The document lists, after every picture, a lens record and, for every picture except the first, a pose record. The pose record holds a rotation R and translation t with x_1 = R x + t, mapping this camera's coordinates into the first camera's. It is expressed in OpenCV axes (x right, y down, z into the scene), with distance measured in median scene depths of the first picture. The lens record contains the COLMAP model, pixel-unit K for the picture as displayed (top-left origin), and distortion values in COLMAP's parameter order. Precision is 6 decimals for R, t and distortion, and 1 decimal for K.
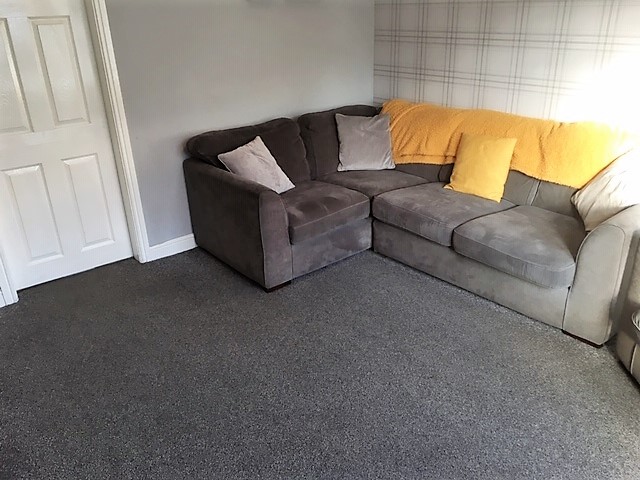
lens RADIAL K [[540.2, 0, 320.0], [0, 540.2, 240.0], [0, 0, 1]] dist [0.099109, -0.151606]
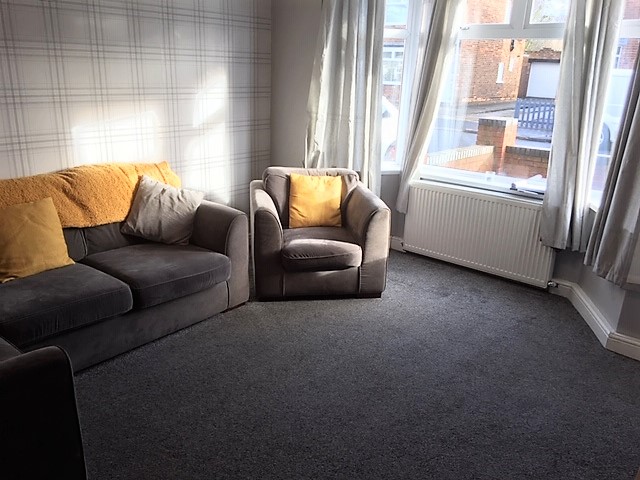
lens RADIAL K [[540.2, 0, 320.0], [0, 540.2, 240.0], [0, 0, 1]] dist [0.099109, -0.151606]
pose [[-0.162709, -0.293934, 0.941875, -0.567107], [0.365473, 0.868740, 0.334246, -0.246383], [-0.916491, 0.398615, -0.033926, 0.590182]]
